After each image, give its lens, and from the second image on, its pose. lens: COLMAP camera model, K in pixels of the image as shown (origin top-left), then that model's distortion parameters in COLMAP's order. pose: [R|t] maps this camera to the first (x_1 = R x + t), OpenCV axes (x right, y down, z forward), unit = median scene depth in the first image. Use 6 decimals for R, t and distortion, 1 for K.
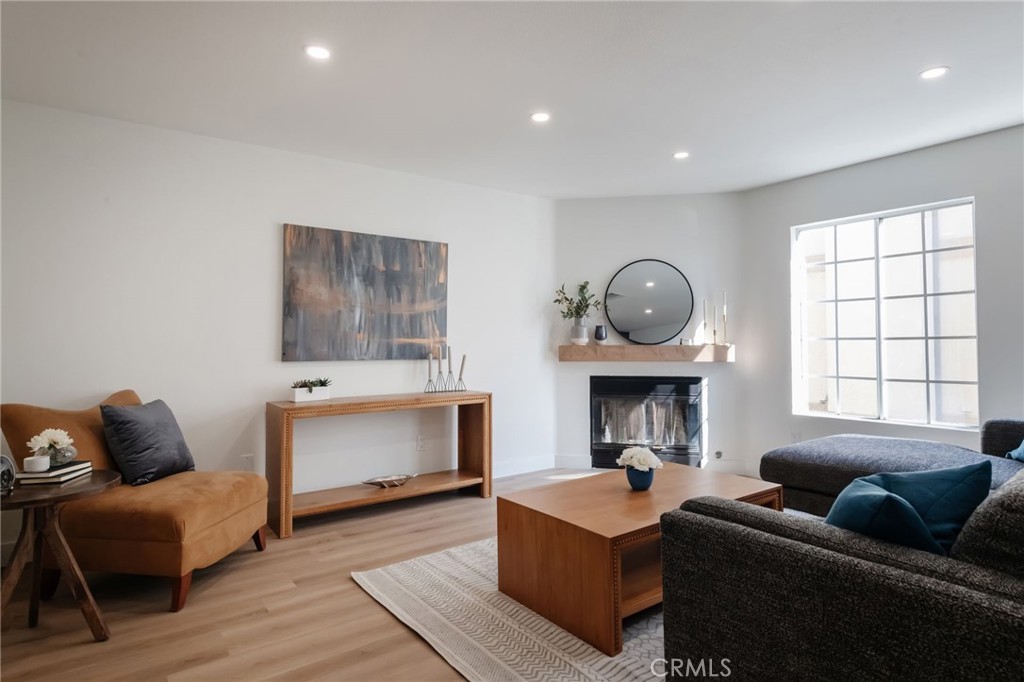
lens RADIAL K [[568.4, 0, 510.6], [0, 568.4, 332.0], [0, 0, 1]] dist [0.009687, -0.000923]
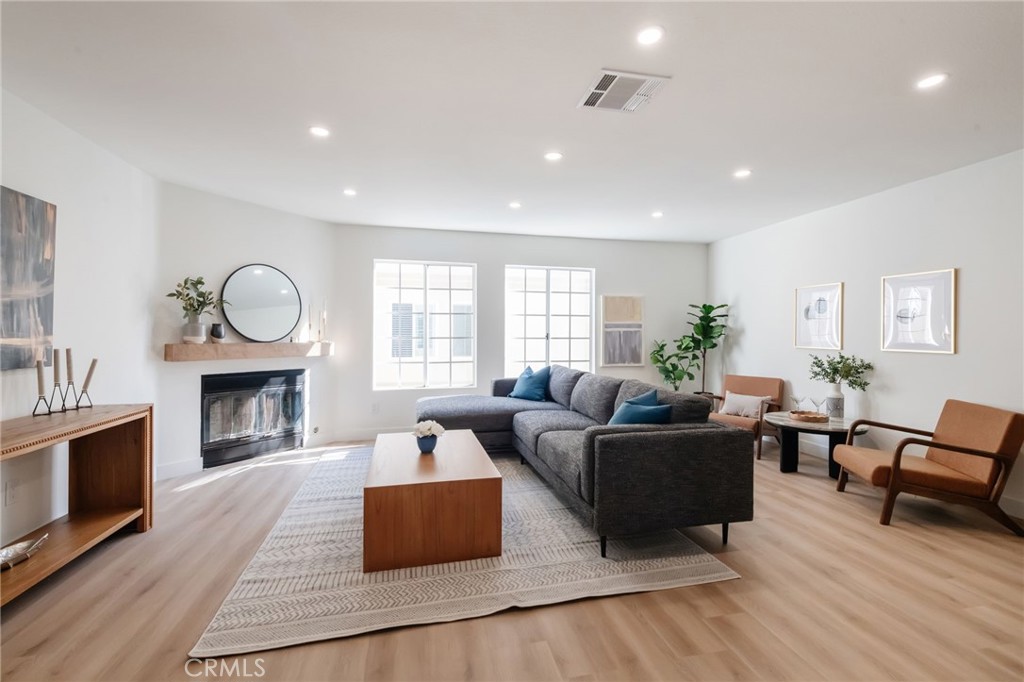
lens RADIAL K [[449.7, 0, 515.9], [0, 449.7, 336.9], [0, 0, 1]] dist [0.025855, -0.011125]
pose [[0.384318, 0.001006, 0.923200, -0.428081], [-0.023577, 0.999684, 0.008726, -0.008428], [-0.922900, -0.025120, 0.384220, 0.244243]]
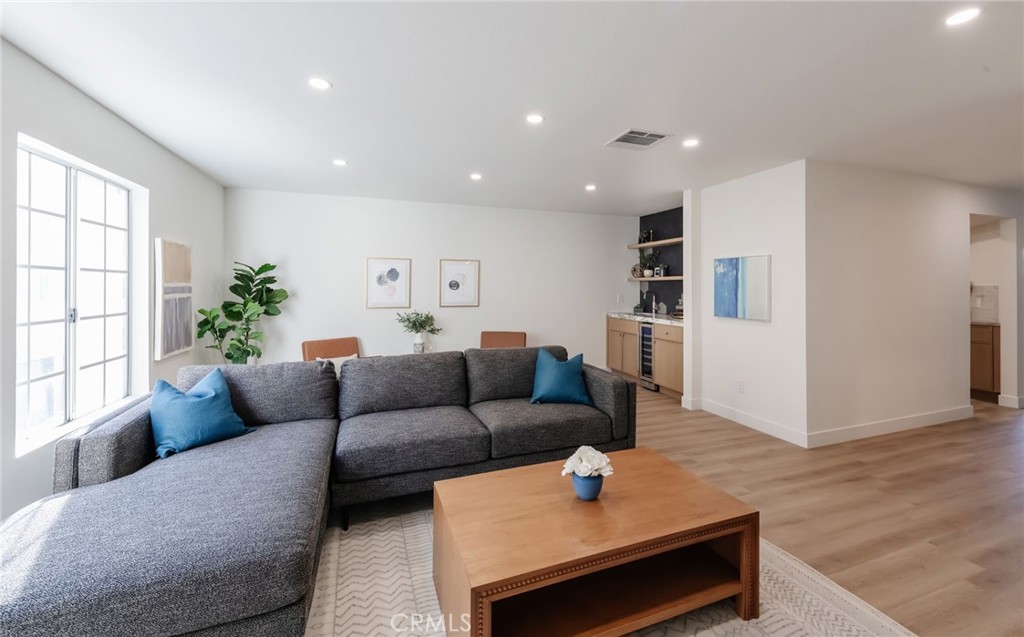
lens RADIAL K [[404.0, 0, 526.1], [0, 404.0, 287.6], [0, 0, 1]] dist [0.000309, 0.000023]
pose [[-0.965427, 0.003883, 0.260645, 0.098394], [-0.000510, 0.999859, -0.016782, -0.028644], [-0.260674, -0.016335, -0.965289, 1.025184]]
